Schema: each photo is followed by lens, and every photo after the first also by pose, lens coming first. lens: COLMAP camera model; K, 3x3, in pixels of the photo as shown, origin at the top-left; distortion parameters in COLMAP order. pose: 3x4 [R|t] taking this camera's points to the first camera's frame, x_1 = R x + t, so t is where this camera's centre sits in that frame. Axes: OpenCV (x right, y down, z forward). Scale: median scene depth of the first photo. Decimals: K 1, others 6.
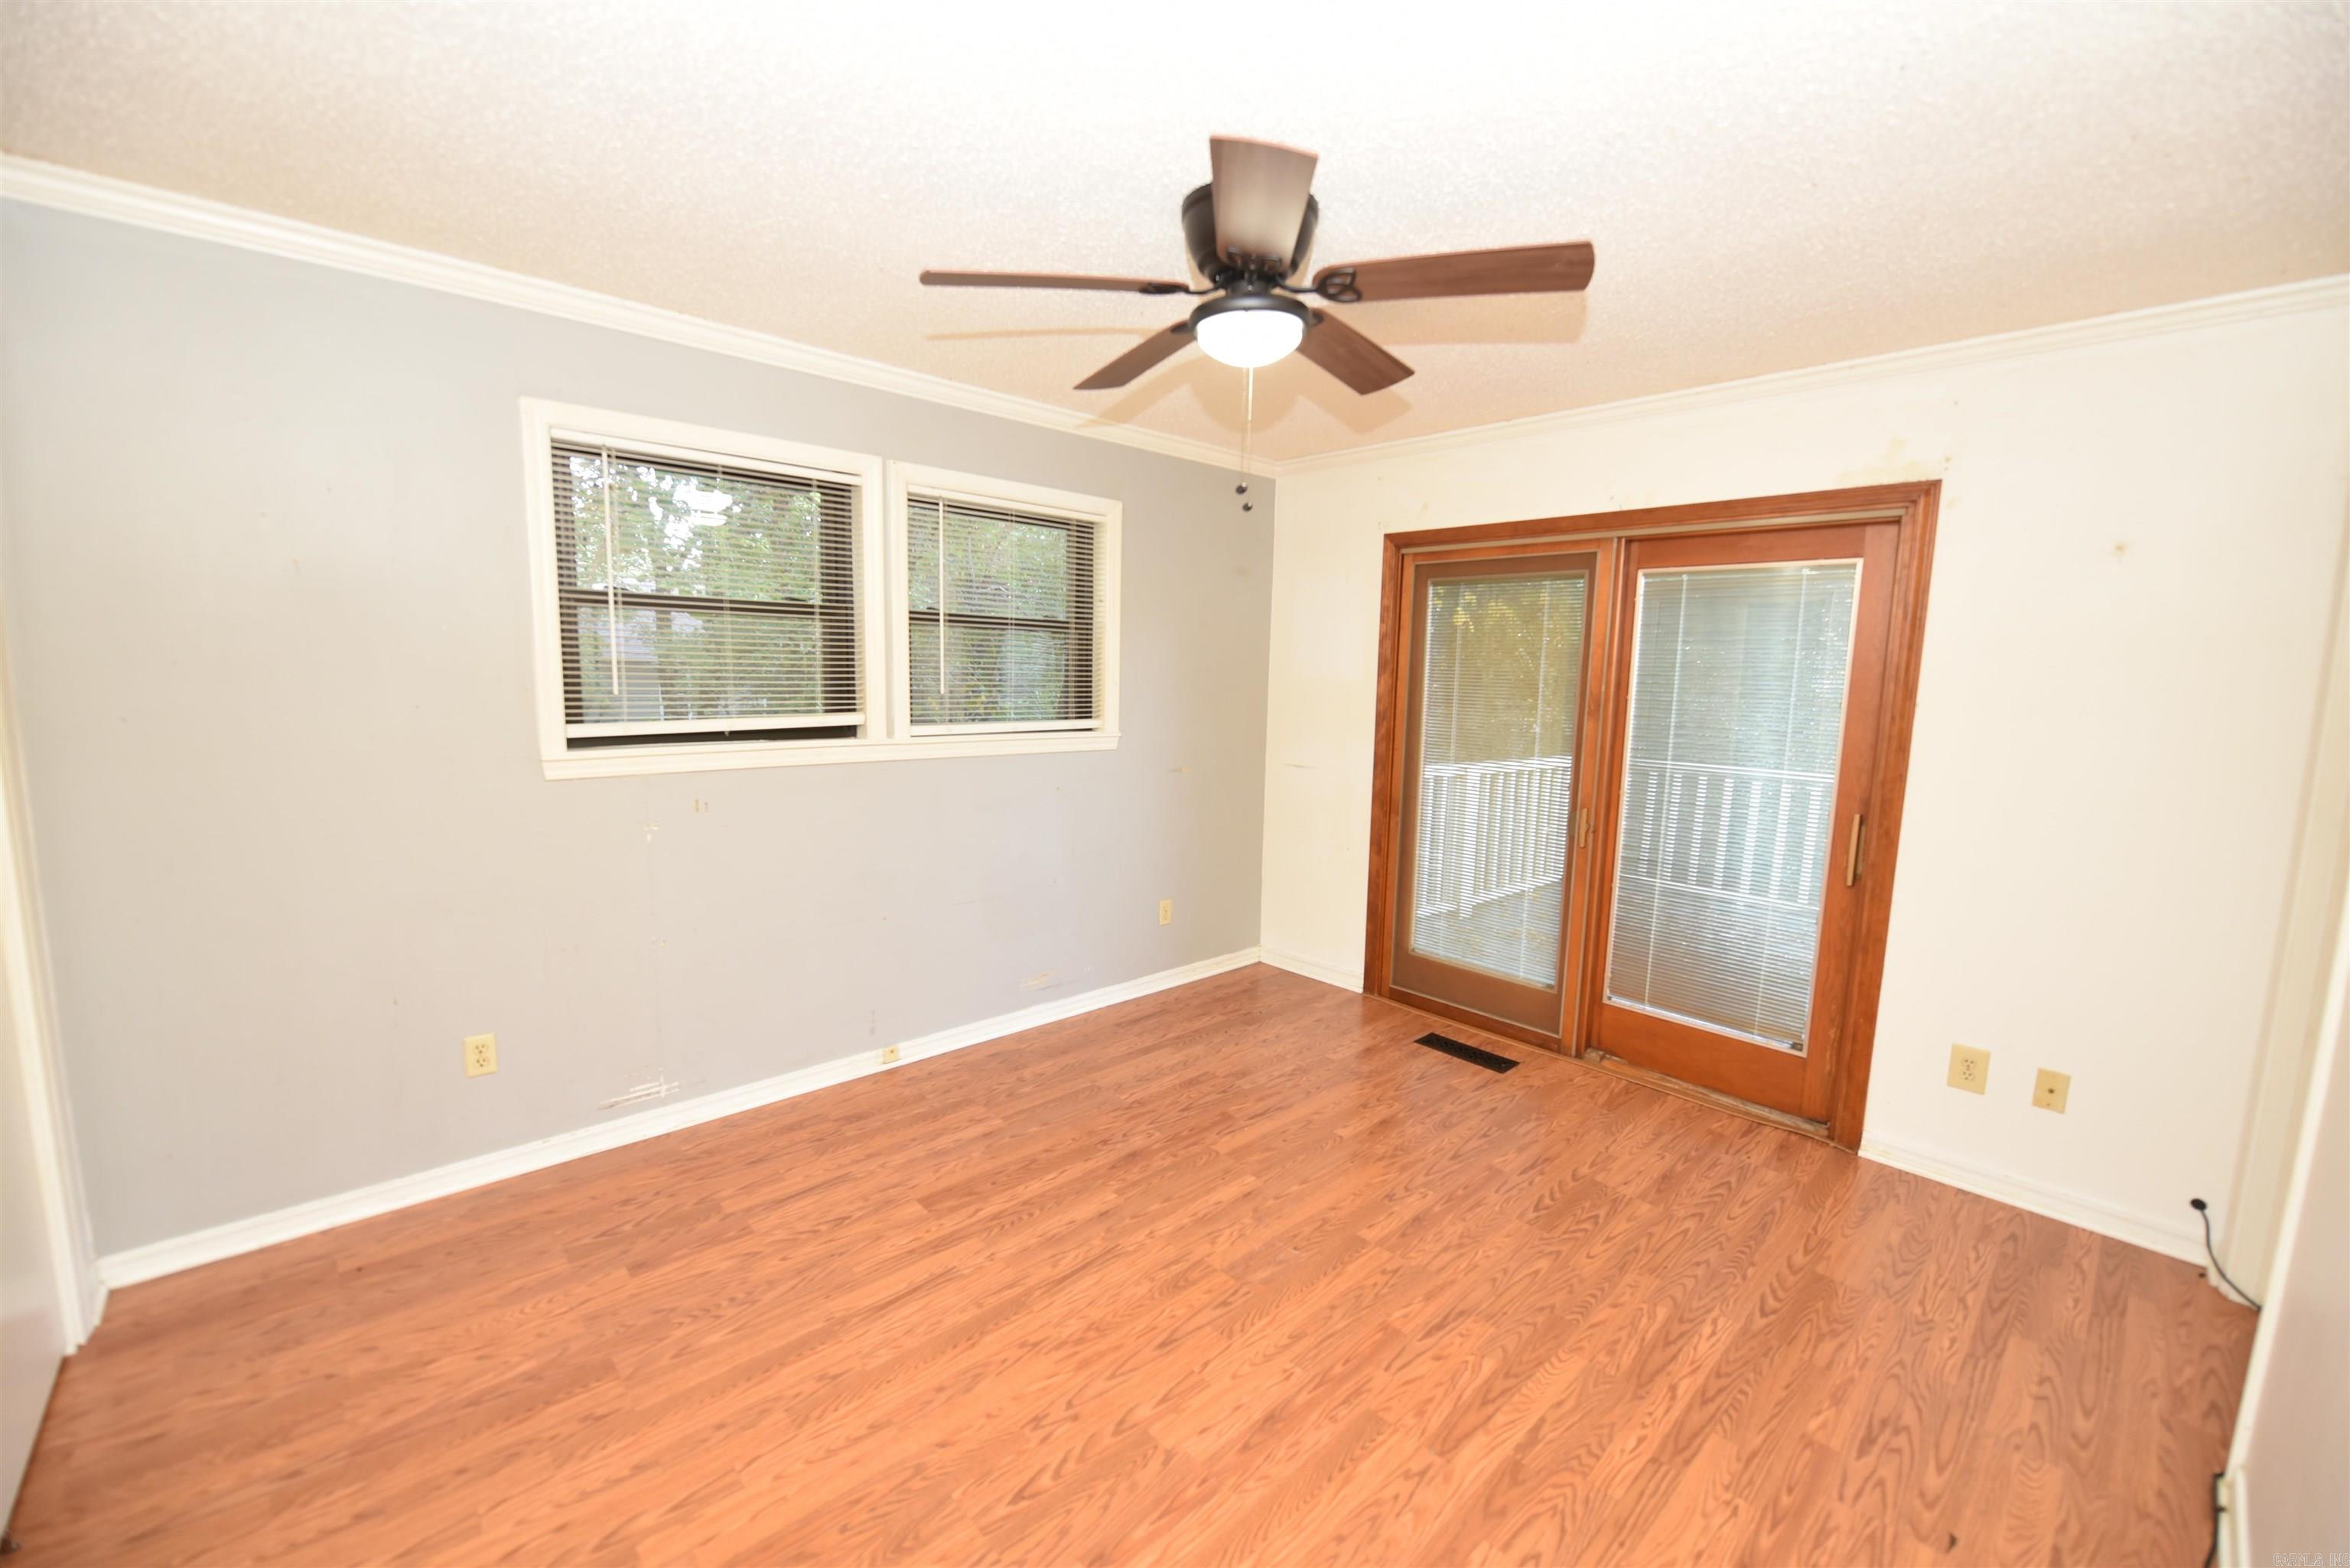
lens RADIAL K [[949.6, 0, 1183.2], [0, 949.6, 780.4], [0, 0, 1]] dist [-0.011454, -0.002477]
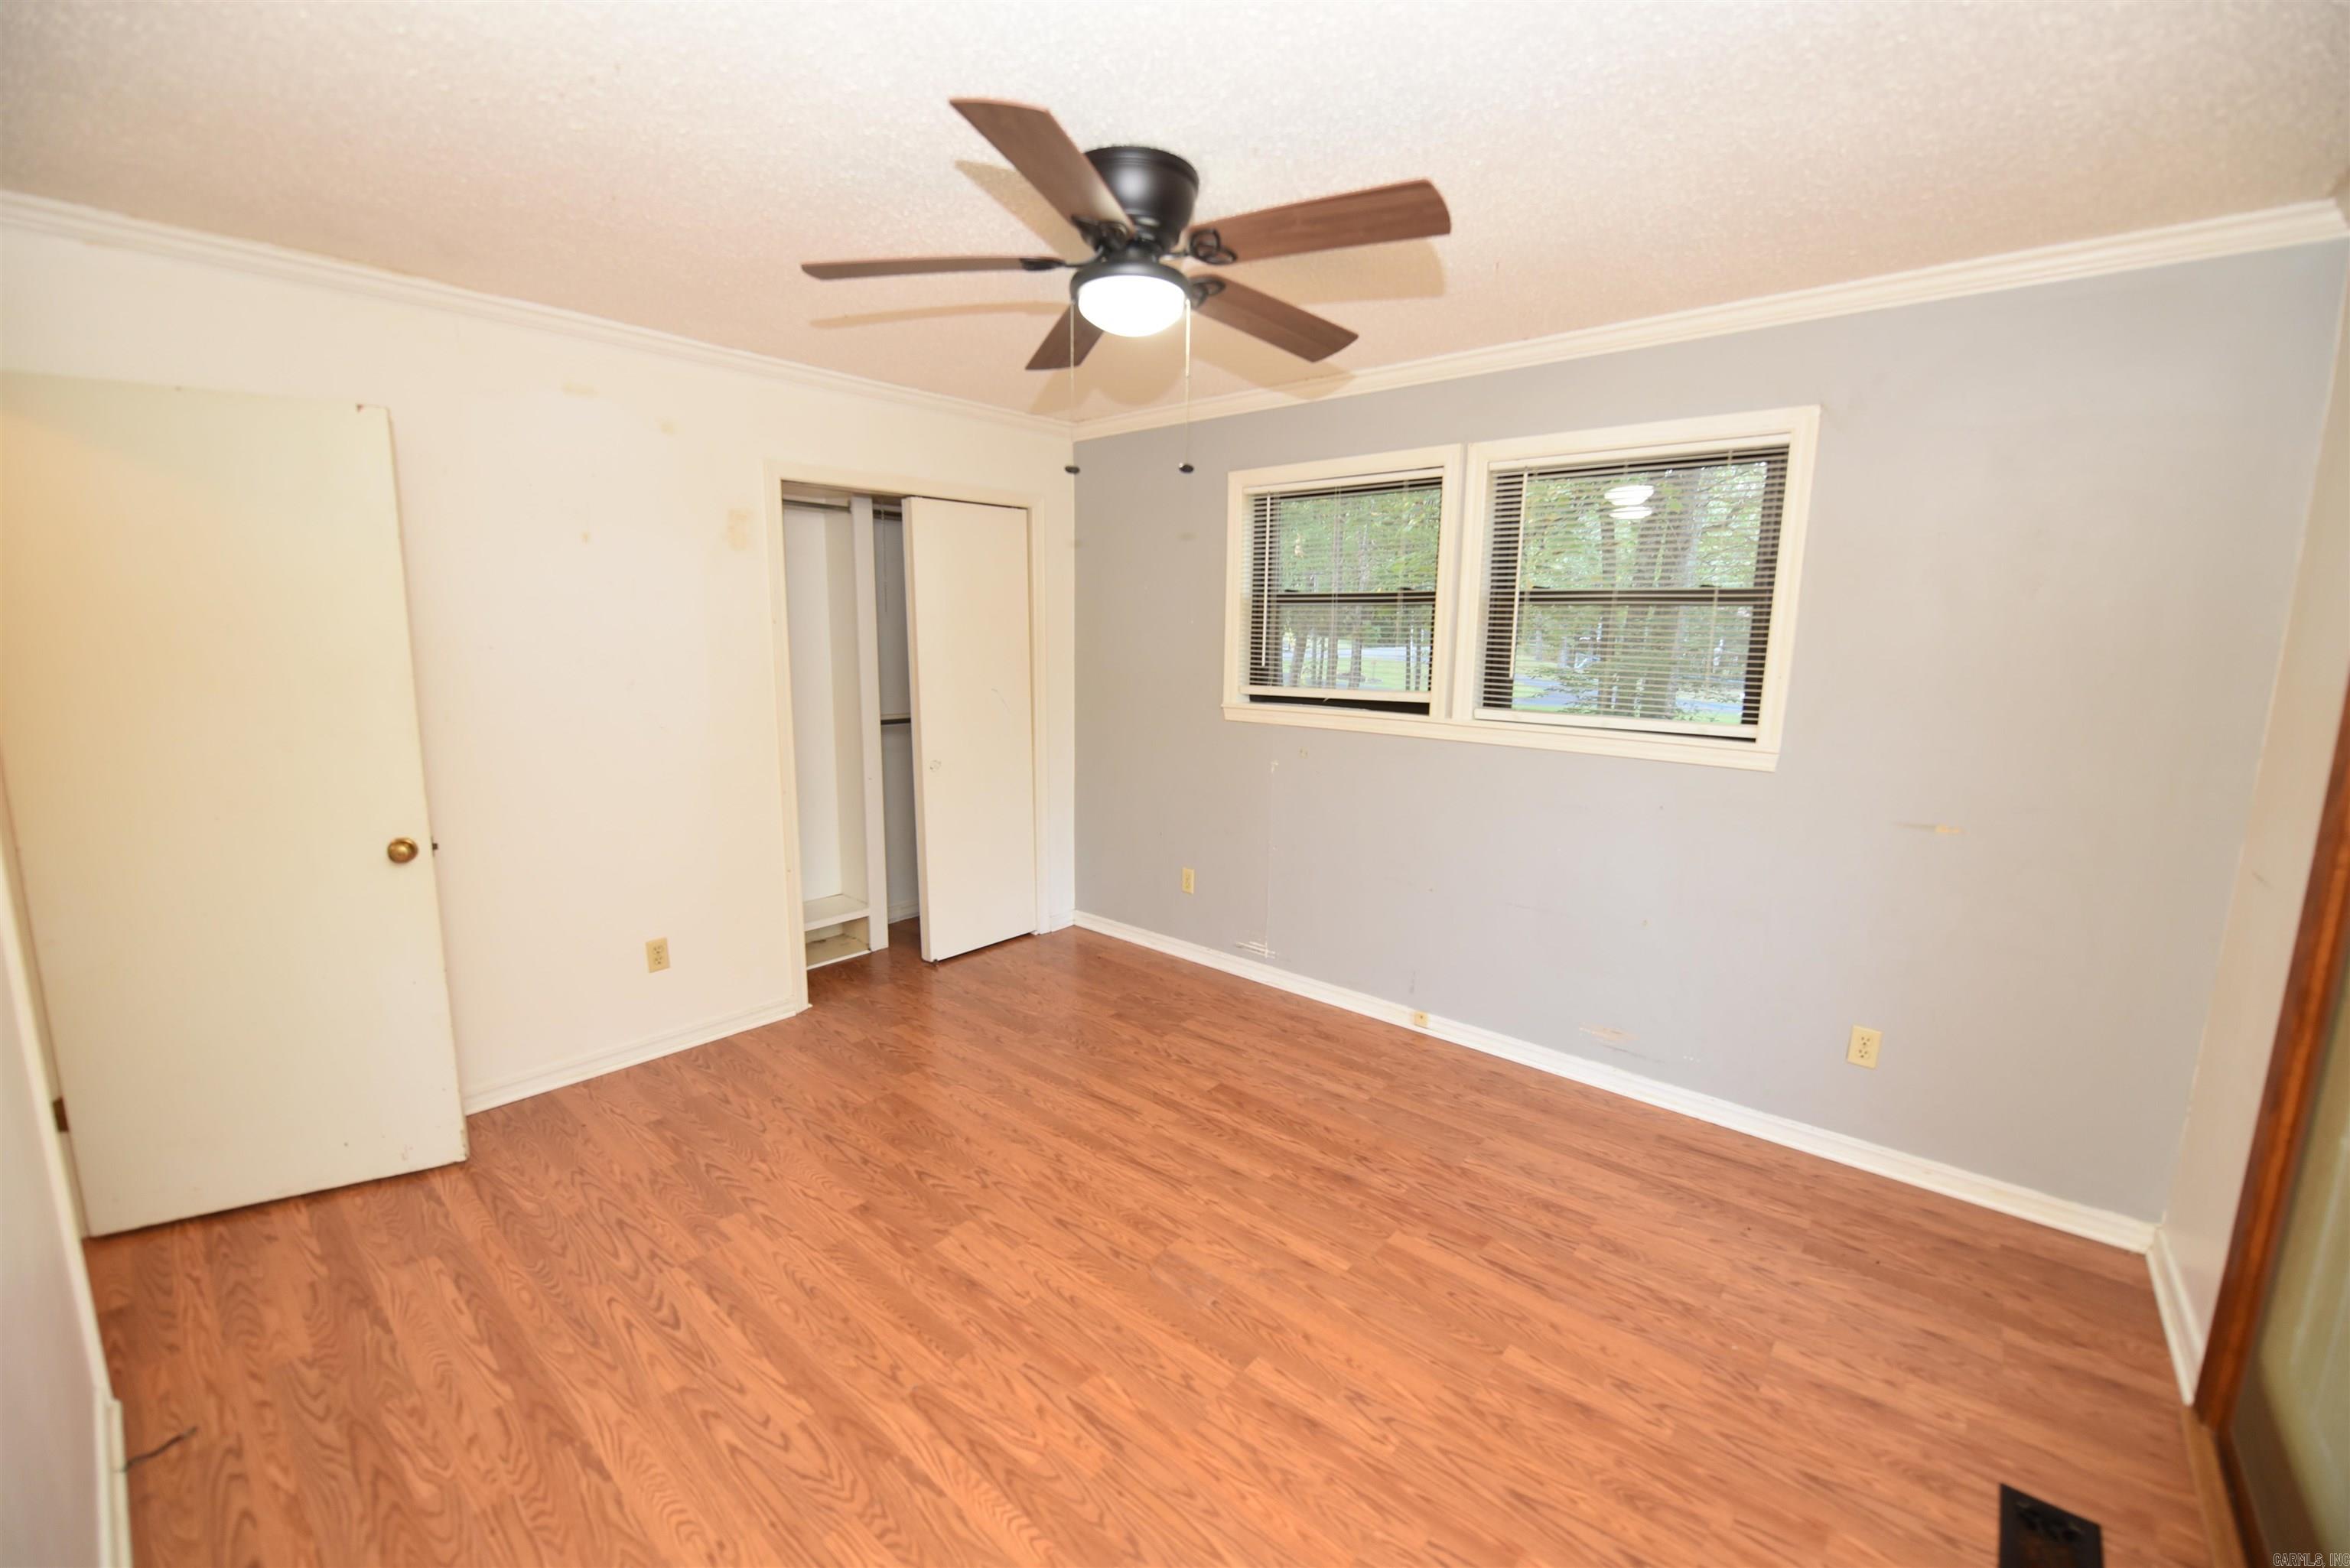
lens RADIAL K [[949.6, 0, 1186.8], [0, 949.6, 787.4], [0, 0, 1]] dist [-0.011454, -0.002477]
pose [[0.102336, 0.139898, -0.984863, 0.883007], [-0.134285, 0.982942, 0.125672, -0.079721], [0.985644, 0.119391, 0.119376, 0.784226]]
